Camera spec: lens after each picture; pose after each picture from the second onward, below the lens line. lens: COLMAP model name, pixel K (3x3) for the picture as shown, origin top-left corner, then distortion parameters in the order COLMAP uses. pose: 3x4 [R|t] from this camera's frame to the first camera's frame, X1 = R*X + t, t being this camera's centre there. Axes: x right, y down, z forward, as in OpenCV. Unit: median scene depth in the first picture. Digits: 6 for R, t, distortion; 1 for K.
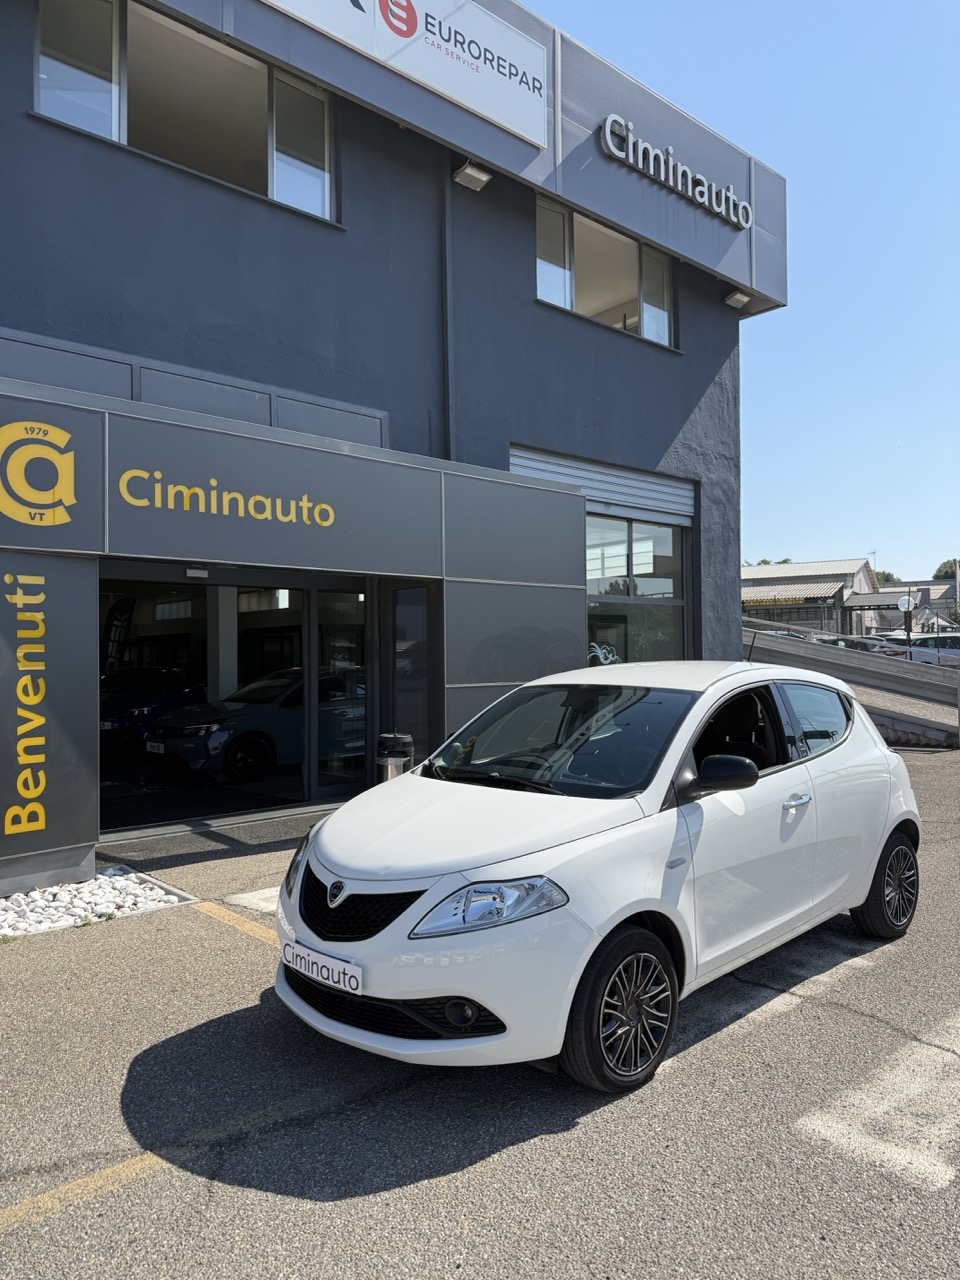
lens RADIAL K [[905.2, 0, 486.4], [0, 905.2, 645.0], [0, 0, 1]] dist [0.023550, -0.036901]
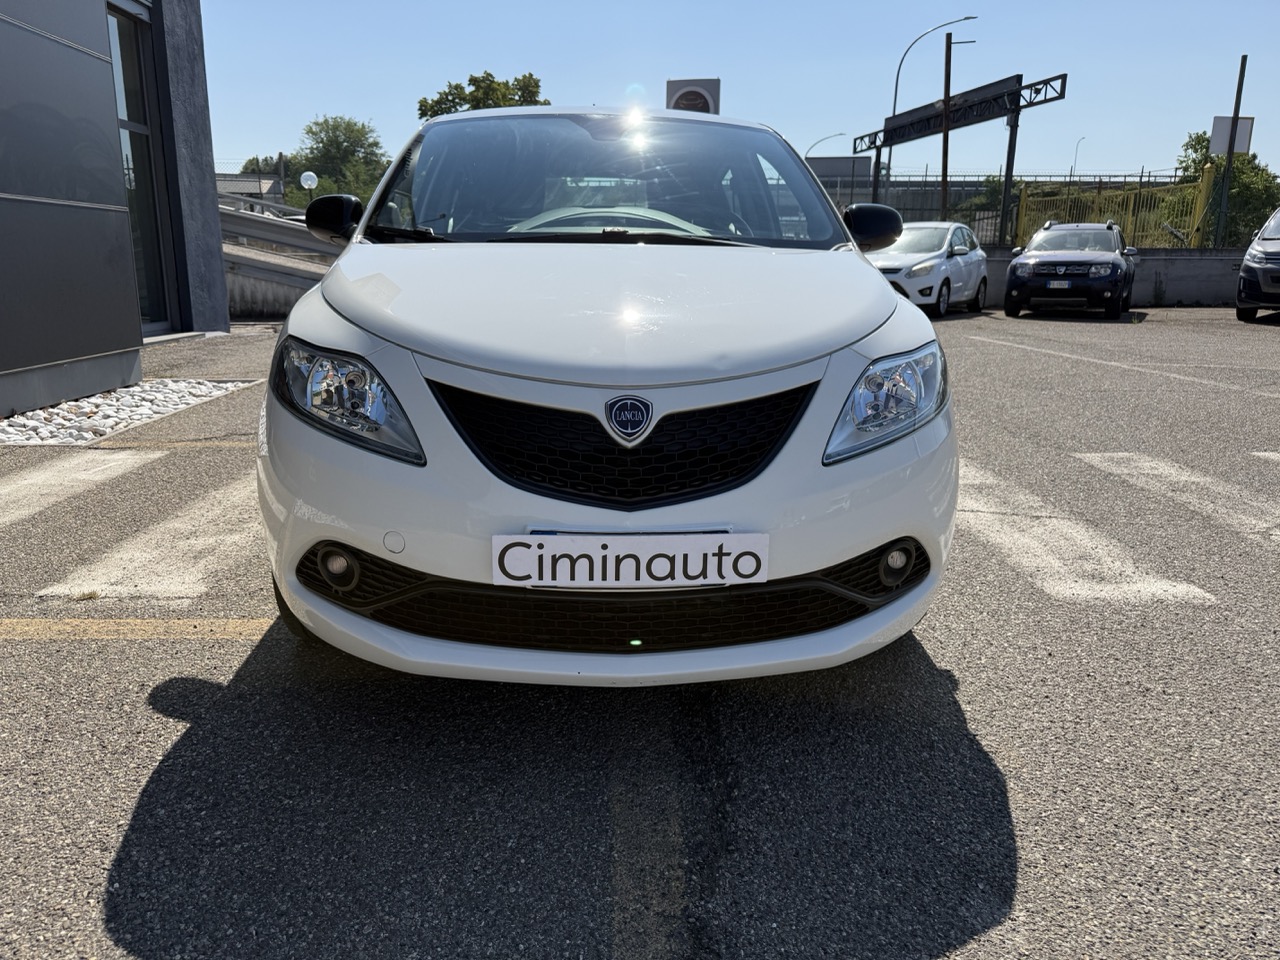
lens RADIAL K [[905.2, 0, 638.1], [0, 905.2, 485.1], [0, 0, 1]] dist [0.023550, -0.036901]
pose [[0.648435, -0.161696, 0.743900, -0.294444], [-0.031003, 0.970763, 0.238031, 0.108630], [-0.760639, -0.177411, 0.624463, 0.384436]]
